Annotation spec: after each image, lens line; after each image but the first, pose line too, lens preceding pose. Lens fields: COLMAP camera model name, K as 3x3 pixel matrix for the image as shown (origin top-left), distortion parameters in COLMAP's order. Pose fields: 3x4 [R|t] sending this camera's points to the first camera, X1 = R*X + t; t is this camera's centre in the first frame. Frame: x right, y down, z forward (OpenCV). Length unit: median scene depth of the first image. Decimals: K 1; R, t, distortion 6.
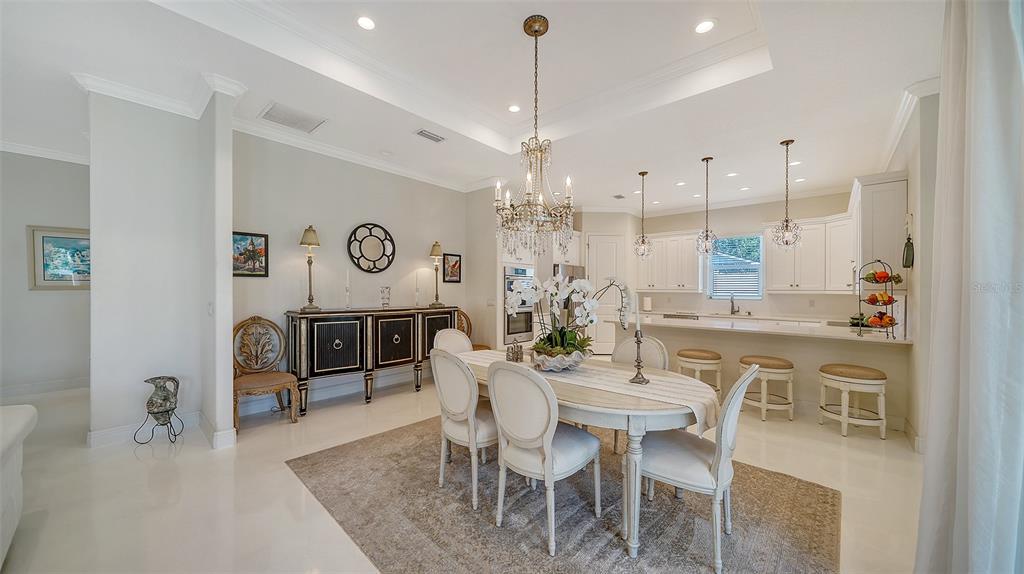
lens RADIAL K [[357.5, 0, 498.4], [0, 357.5, 285.4], [0, 0, 1]] dist [0.000278, -0.000513]
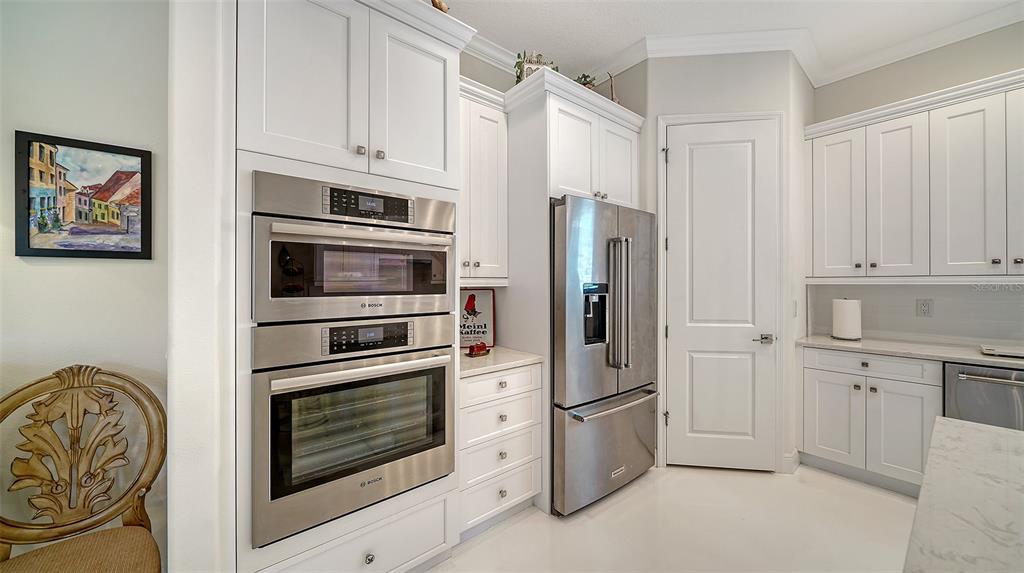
lens RADIAL K [[357.5, 0, 502.6], [0, 357.5, 283.8], [0, 0, 1]] dist [0.000278, -0.000513]
pose [[0.986652, -0.014346, -0.162208, 0.216260], [0.016021, 0.999831, 0.009021, 0.014192], [0.162051, -0.011500, 0.986715, 0.908216]]
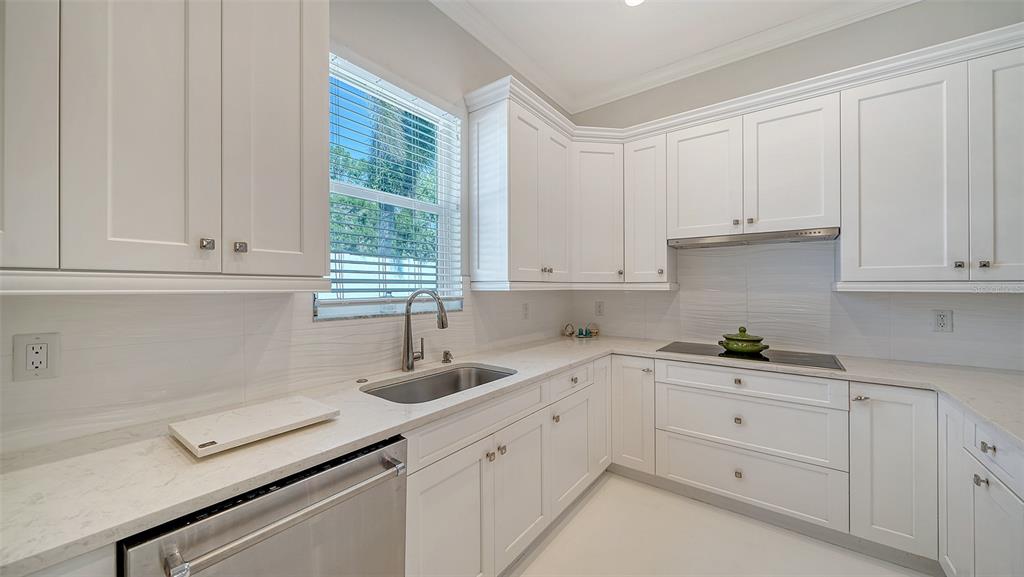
lens RADIAL K [[358.2, 0, 507.4], [0, 358.2, 287.6], [0, 0, 1]] dist [0.000131, -0.000286]
pose [[-0.101798, -0.008824, 0.994766, 0.498043], [-0.015197, 0.999858, 0.007314, 0.020677], [-0.994689, -0.014373, -0.101918, 1.260619]]
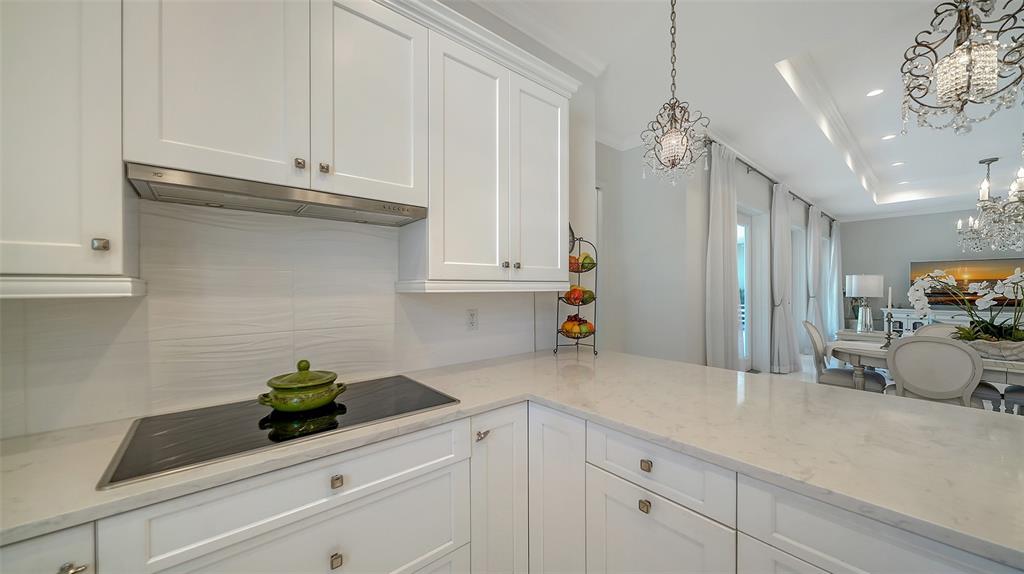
lens RADIAL K [[357.5, 0, 489.1], [0, 357.5, 286.0], [0, 0, 1]] dist [0.000278, -0.000513]
pose [[-0.987985, -0.001763, 0.154541, 0.753773], [-0.004533, 0.999835, -0.017577, 0.021568], [-0.154484, -0.018066, -0.987830, 1.143656]]
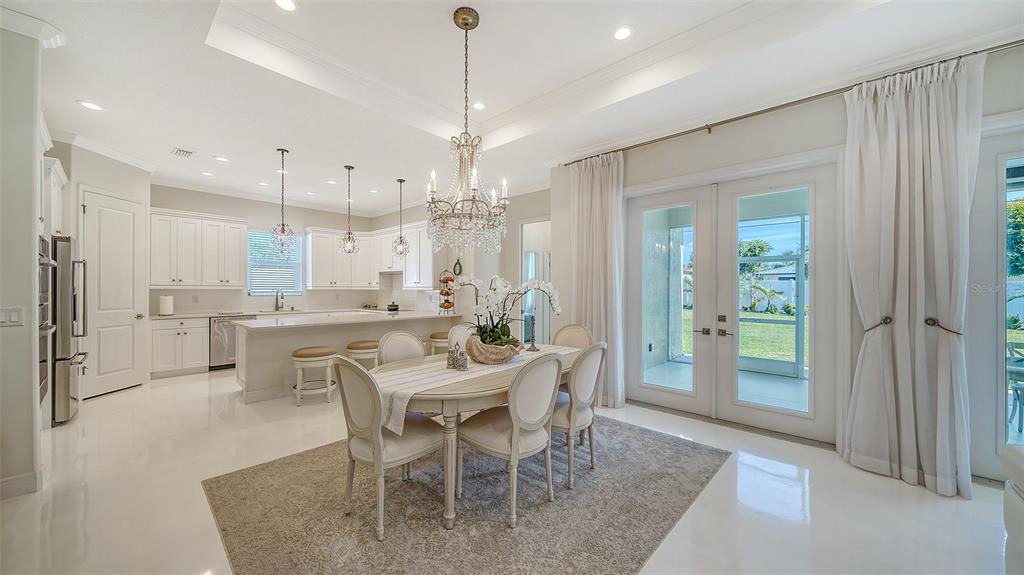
lens RADIAL K [[357.5, 0, 509.5], [0, 357.5, 287.8], [0, 0, 1]] dist [0.000278, -0.000513]
pose [[-0.003176, -0.005684, 0.999979, -0.460587], [-0.017578, 0.999830, 0.005627, 0.000118], [-0.999840, -0.017559, -0.003275, 0.468445]]
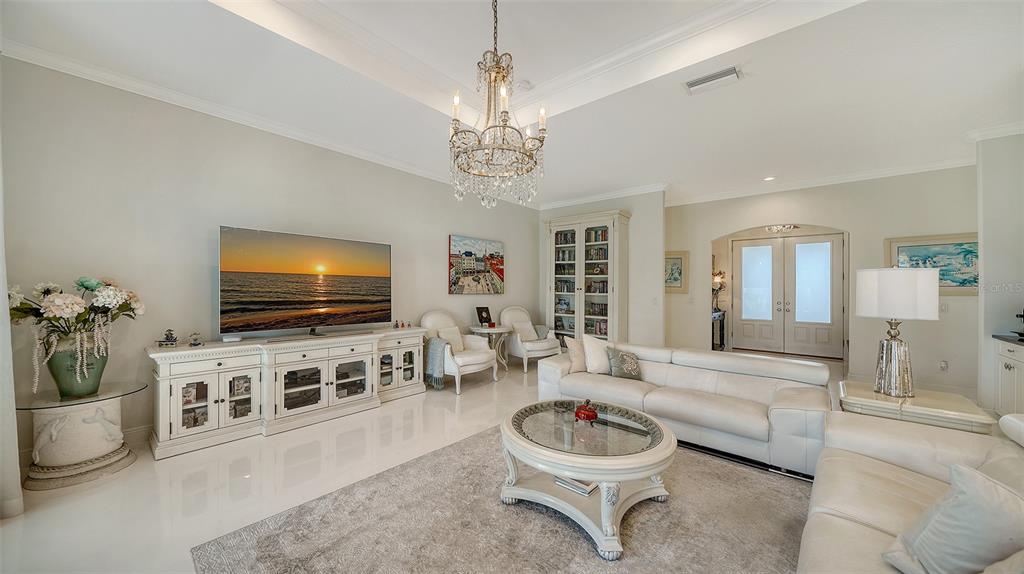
lens RADIAL K [[357.5, 0, 509.6], [0, 357.5, 289.9], [0, 0, 1]] dist [0.000278, -0.000513]
pose [[0.033854, -0.003067, -0.999422, -0.192970], [0.003378, 0.999990, -0.002954, -0.004506], [0.999421, -0.003276, 0.033864, -0.203930]]
